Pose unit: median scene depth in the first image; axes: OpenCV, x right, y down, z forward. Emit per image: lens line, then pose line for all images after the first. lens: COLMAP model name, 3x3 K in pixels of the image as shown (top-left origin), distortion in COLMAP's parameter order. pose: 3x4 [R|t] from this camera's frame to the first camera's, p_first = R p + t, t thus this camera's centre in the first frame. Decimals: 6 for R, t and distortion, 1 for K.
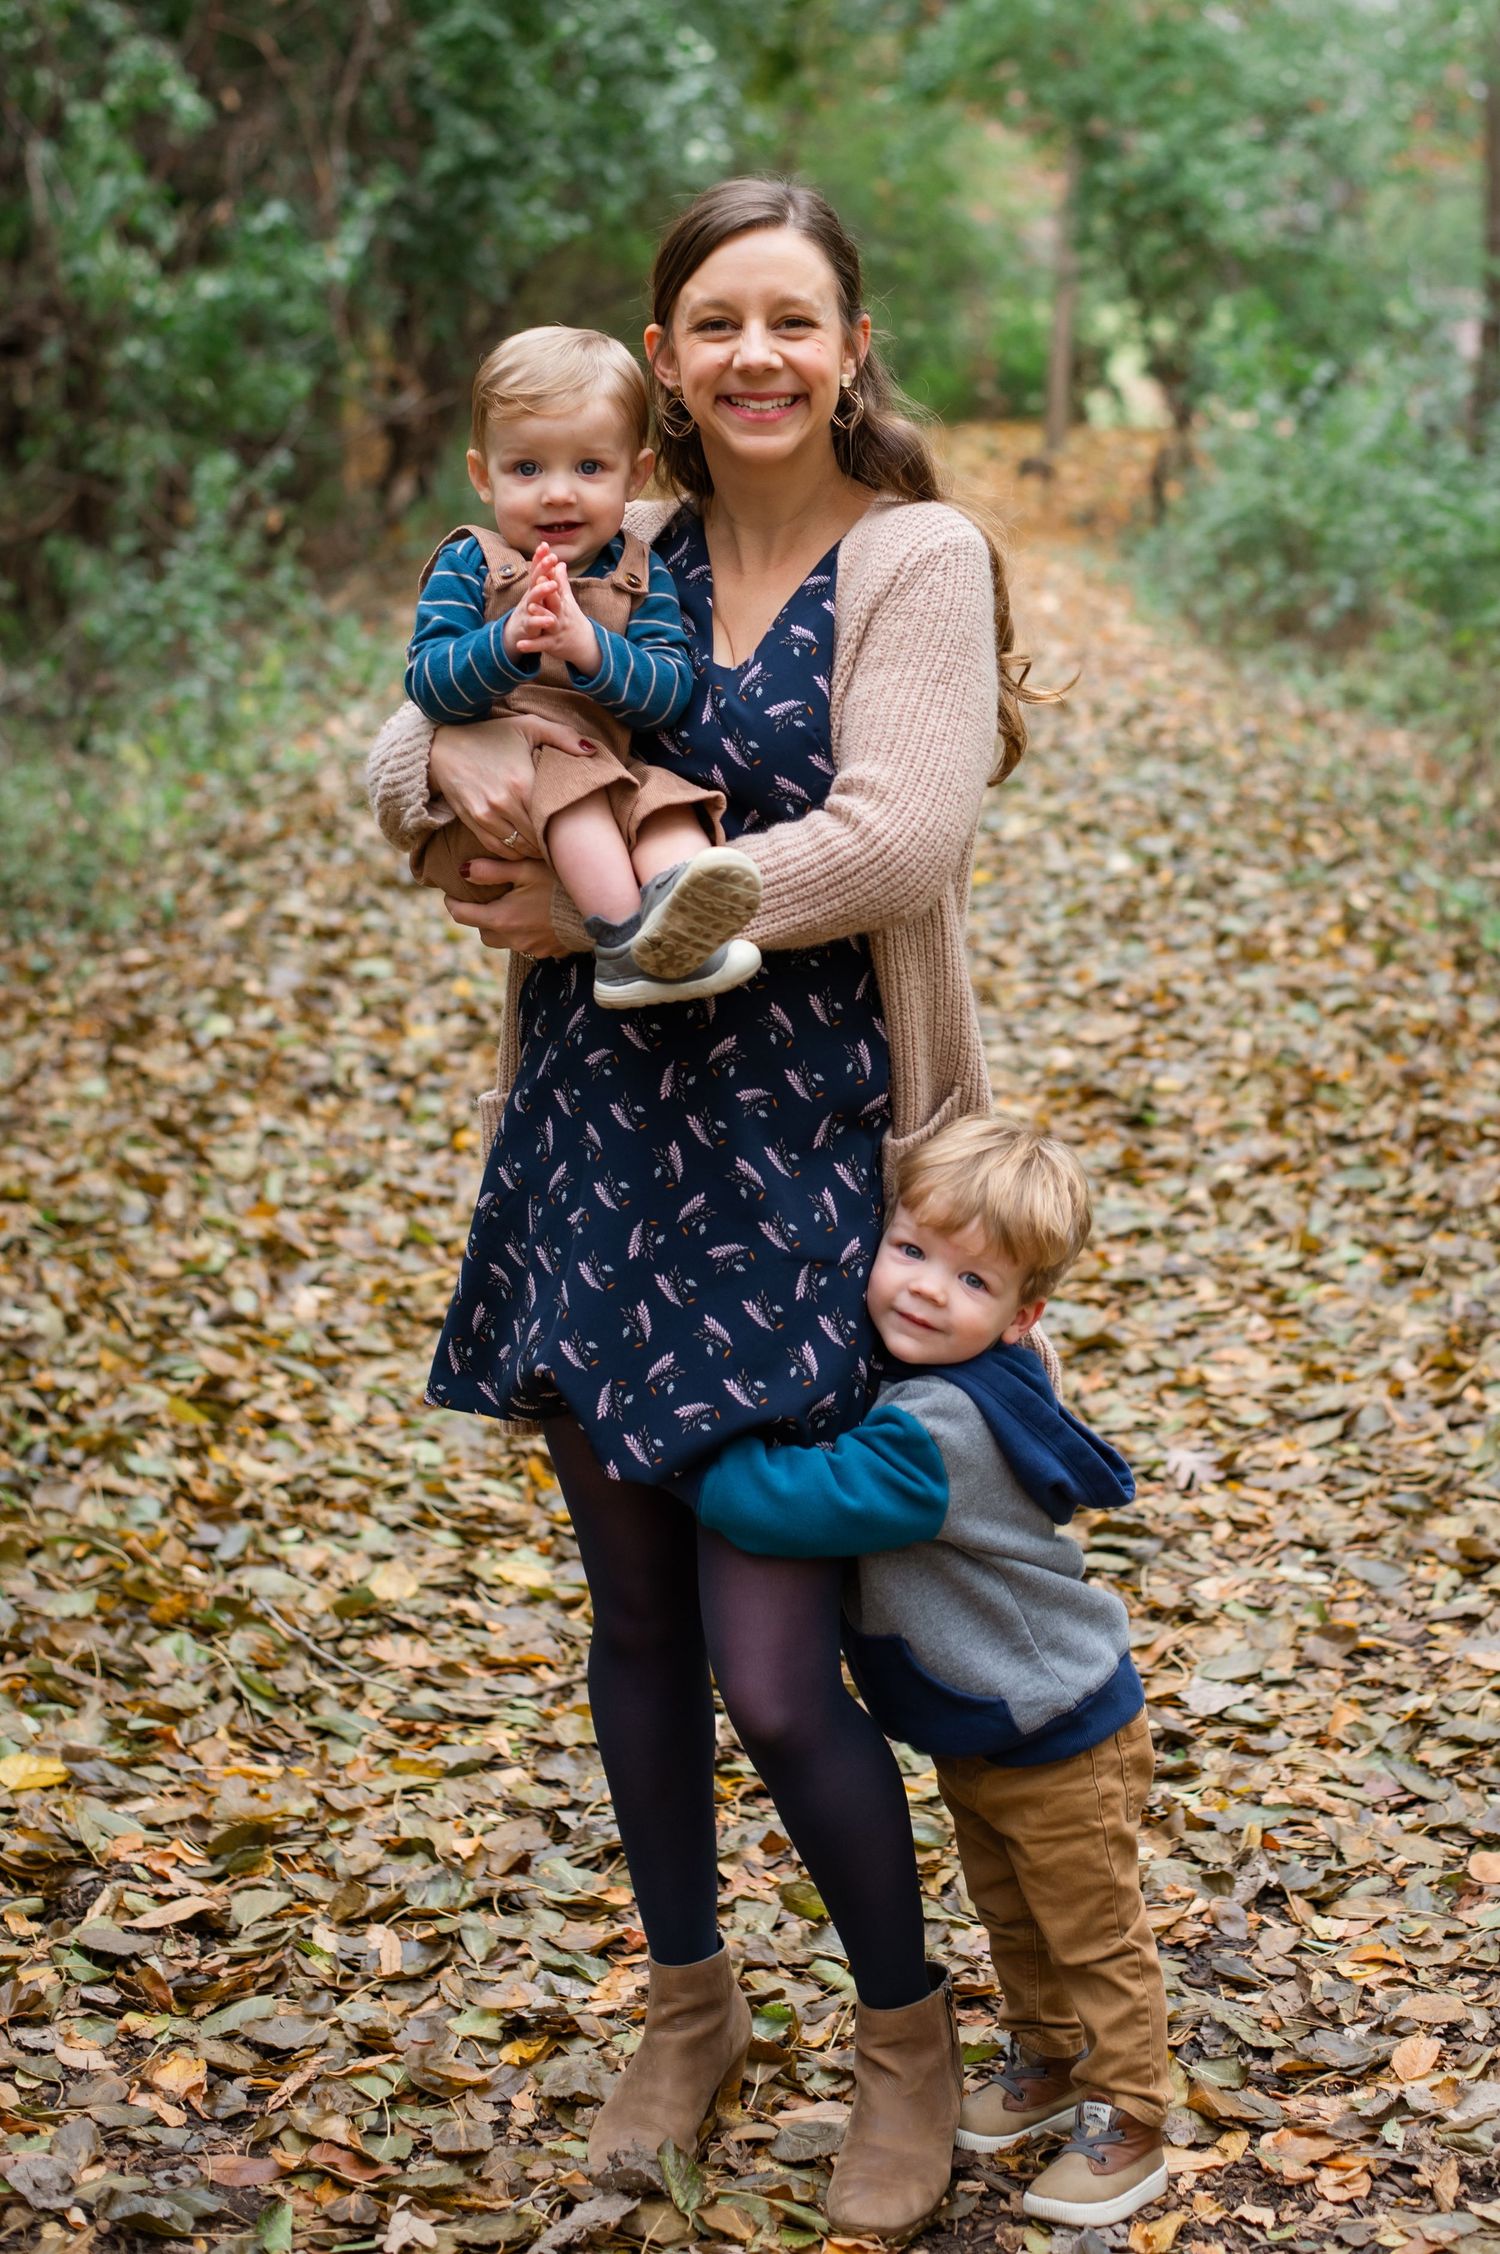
lens RADIAL K [[3668.8, 0, 831.8], [0, 3668.8, 941.6], [0, 0, 1]] dist [-0.127391, 0.007235]
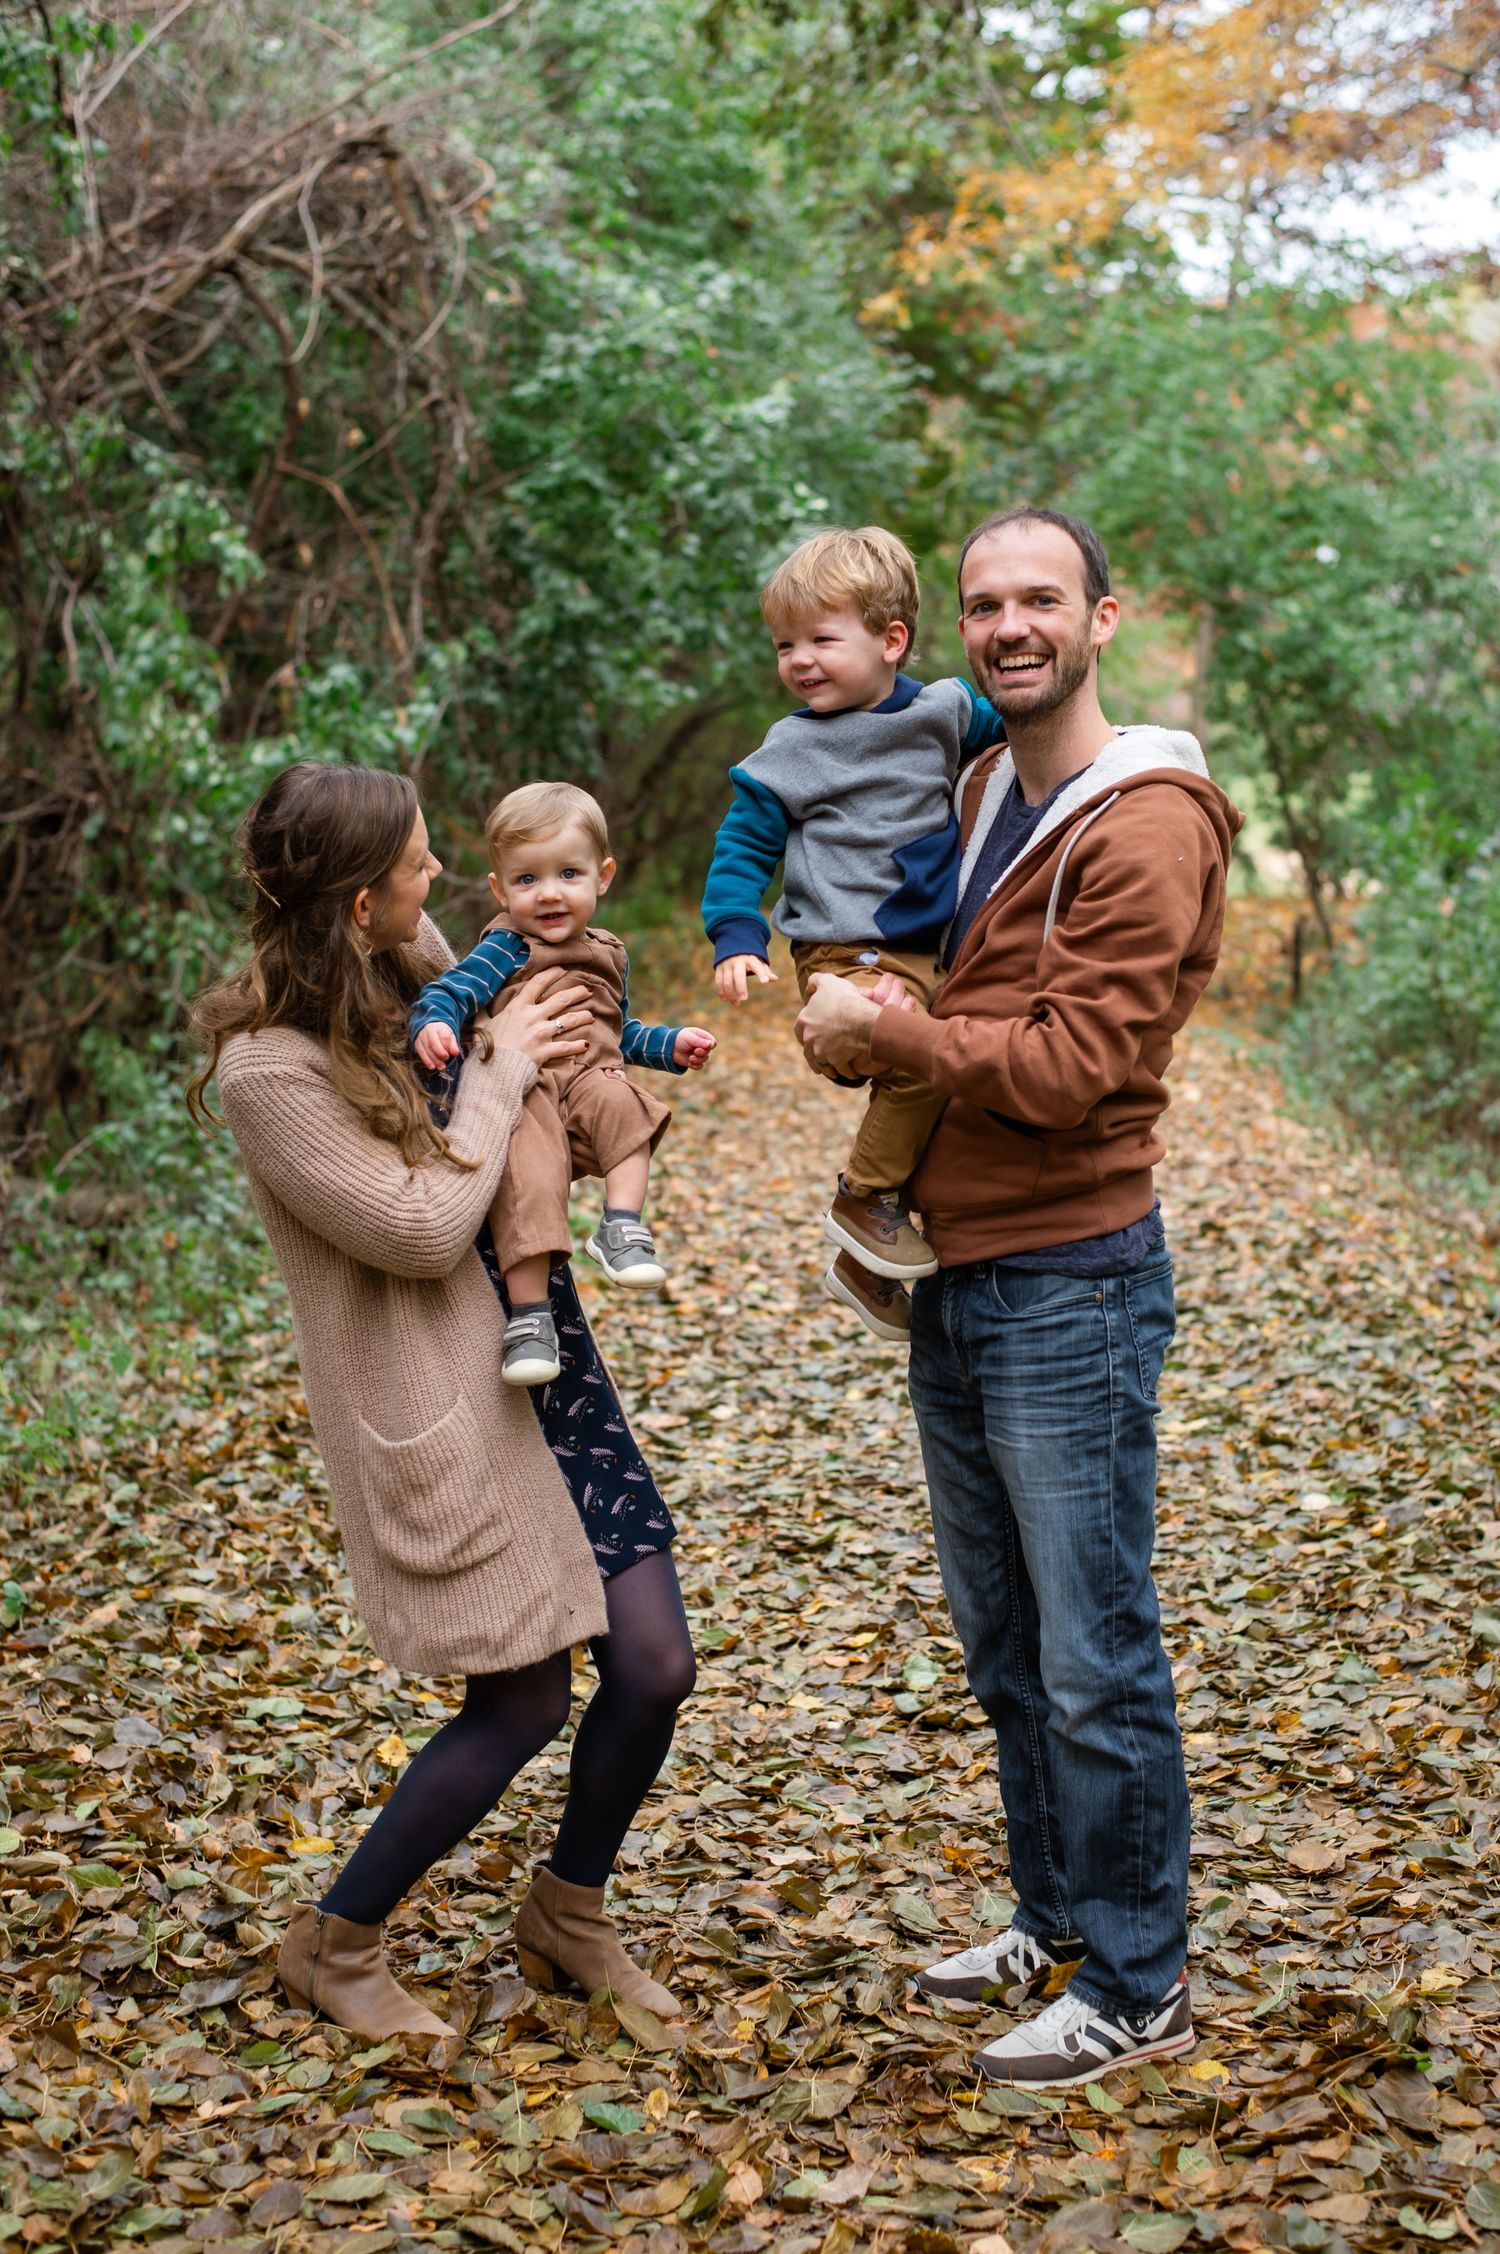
lens RADIAL K [[3283.6, 0, 795.1], [0, 3283.6, 1127.4], [0, 0, 1]] dist [-0.089318, 0.013045]
pose [[0.998517, 0.002137, -0.054405, 0.008971], [-0.005759, 0.997769, -0.066508, -0.063243], [0.054142, 0.066723, 0.996302, 0.373528]]
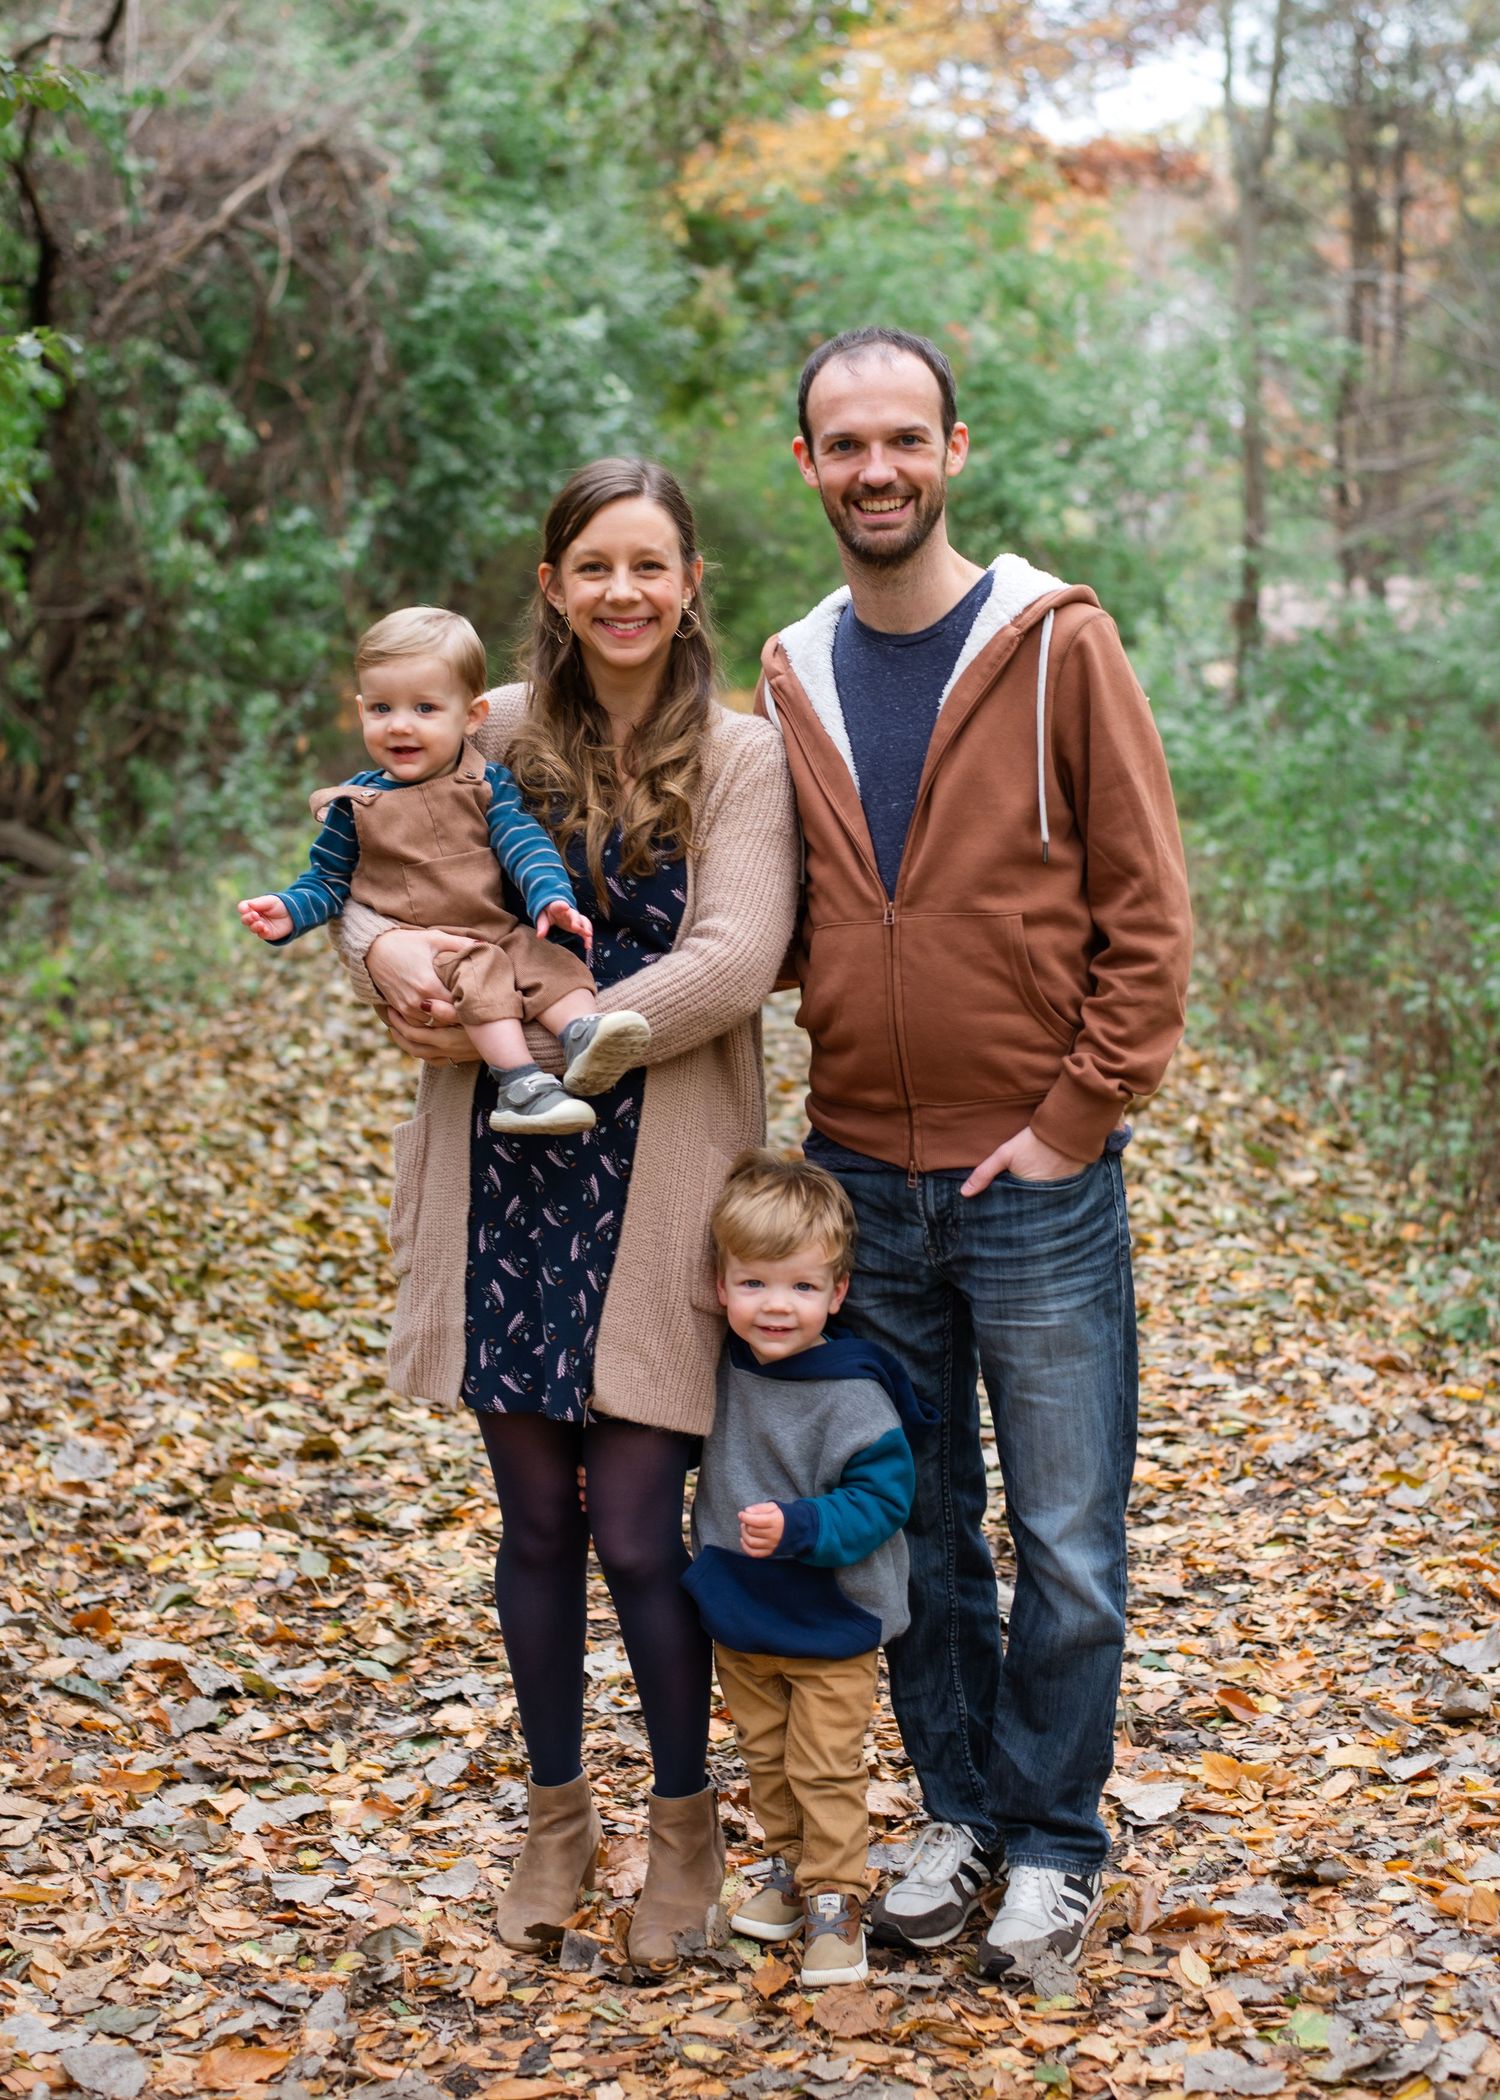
lens RADIAL K [[3223.0, 0, 717.2], [0, 3223.0, 1050.7], [0, 0, 1]] dist [-0.125673, -0.033802]
pose [[0.999968, 0.001875, -0.007795, 0.016391], [-0.002114, 0.999526, -0.030721, 0.057745], [0.007734, 0.030736, 0.999498, -0.305933]]
